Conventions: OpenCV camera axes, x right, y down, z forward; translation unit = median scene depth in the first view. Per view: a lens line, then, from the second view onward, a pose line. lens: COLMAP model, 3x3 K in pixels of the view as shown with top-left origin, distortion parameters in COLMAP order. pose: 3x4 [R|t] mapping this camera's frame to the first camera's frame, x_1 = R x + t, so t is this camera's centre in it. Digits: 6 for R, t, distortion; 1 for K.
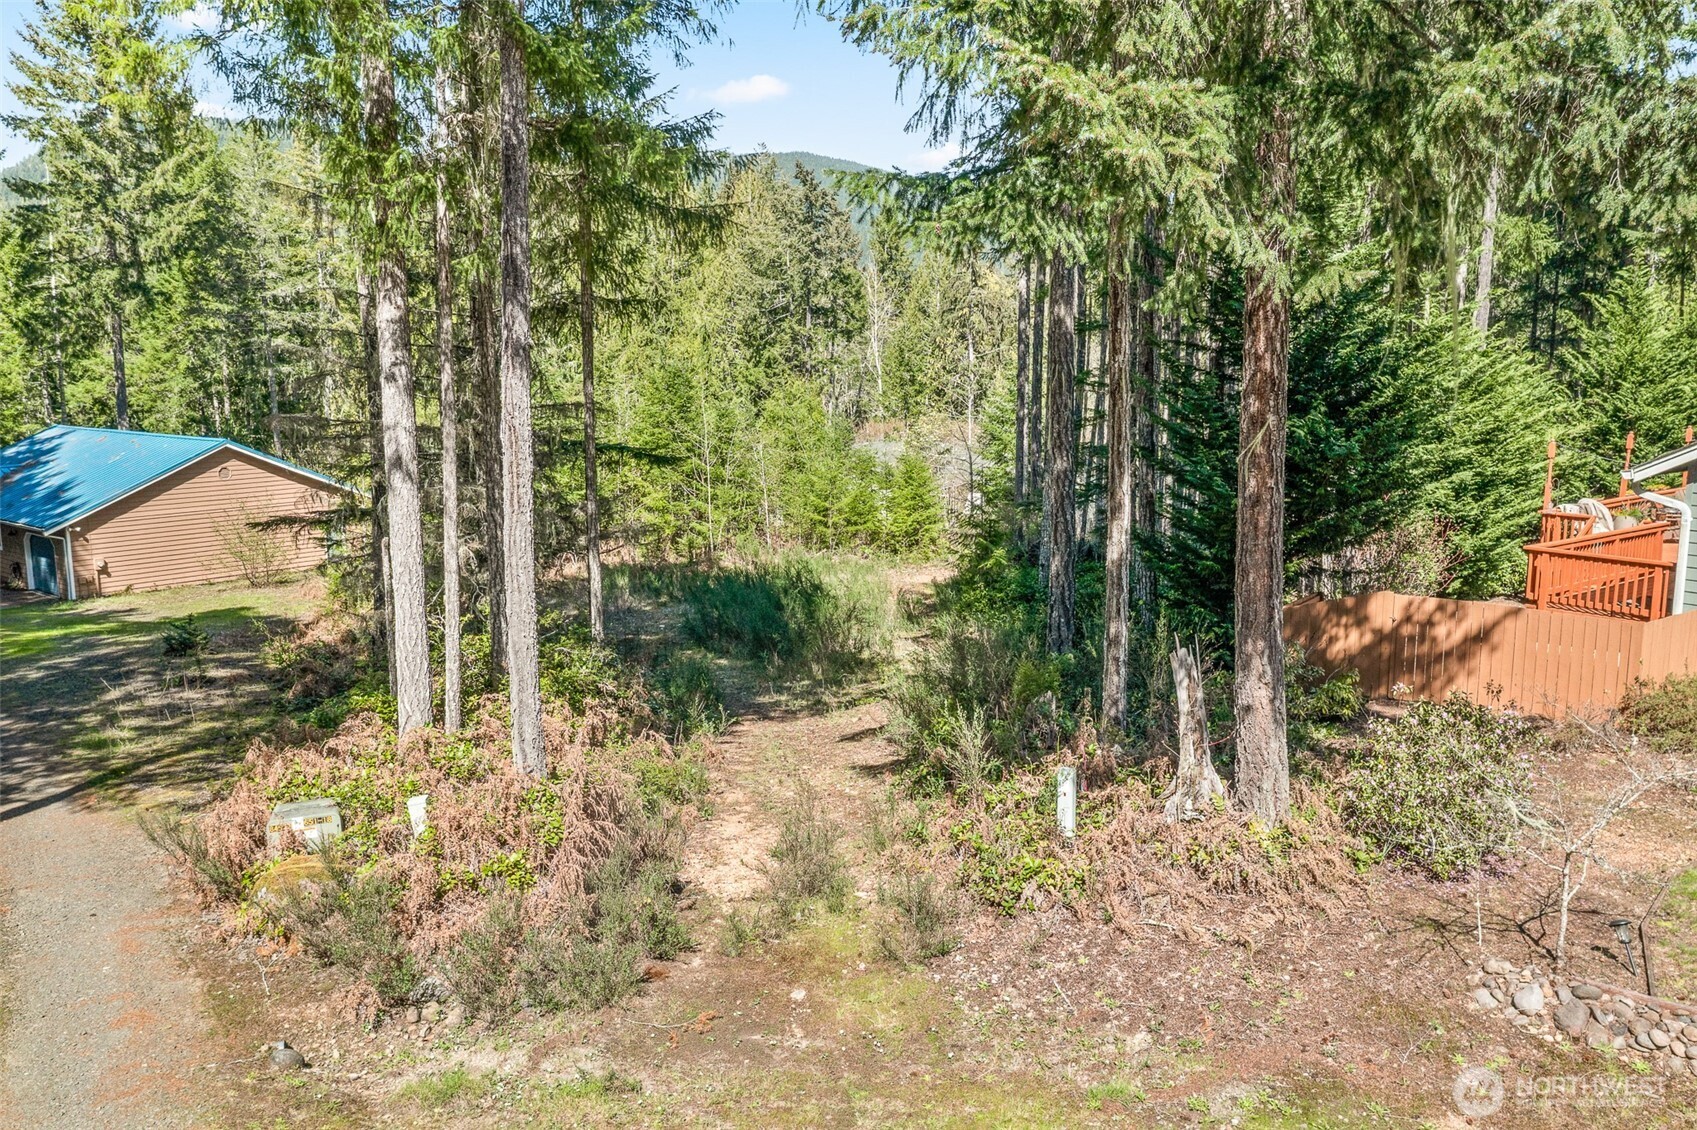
lens RADIAL K [[1340.7, 0, 848.5], [0, 1340.7, 565.0], [0, 0, 1]] dist [-0.013804, -0.000032]
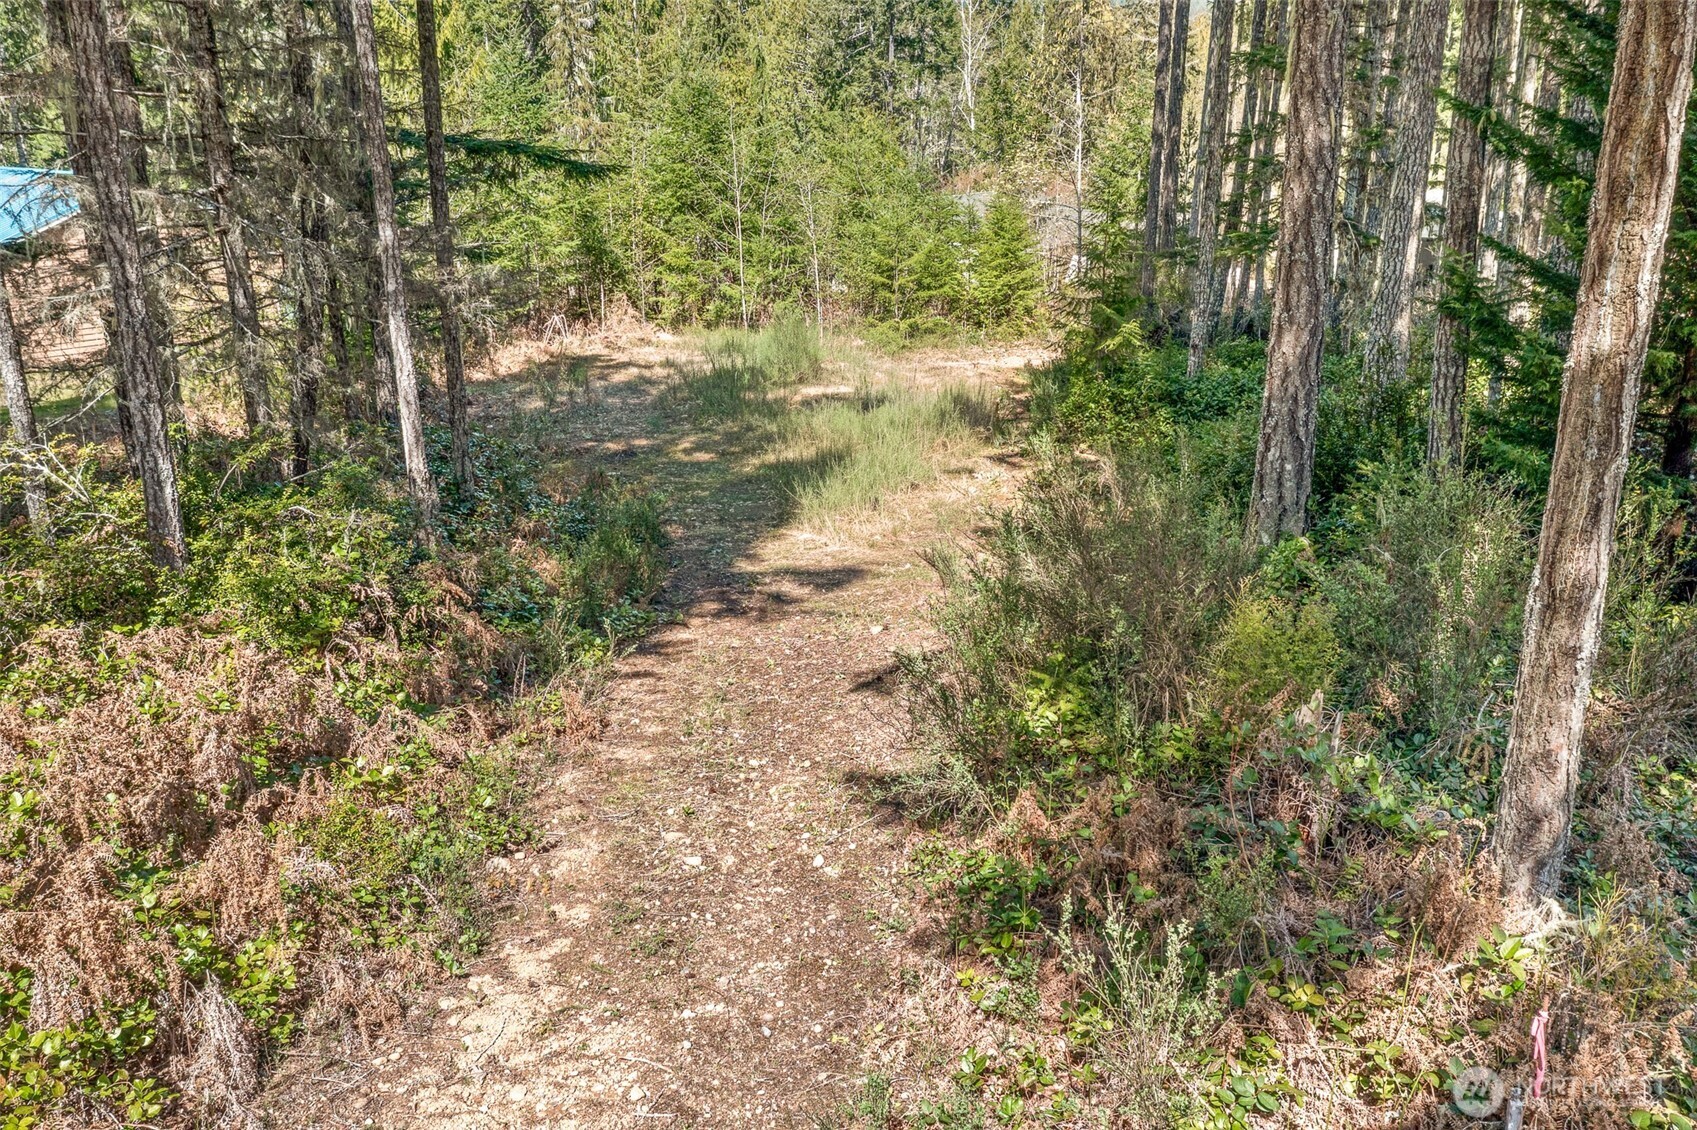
lens RADIAL K [[1340.7, 0, 848.5], [0, 1340.7, 565.0], [0, 0, 1]] dist [-0.013804, -0.000032]
pose [[0.997614, 0.018560, -0.066502, 0.012950], [-0.007216, 0.985946, 0.166908, -0.001662], [0.068665, -0.166030, 0.983727, 0.200730]]
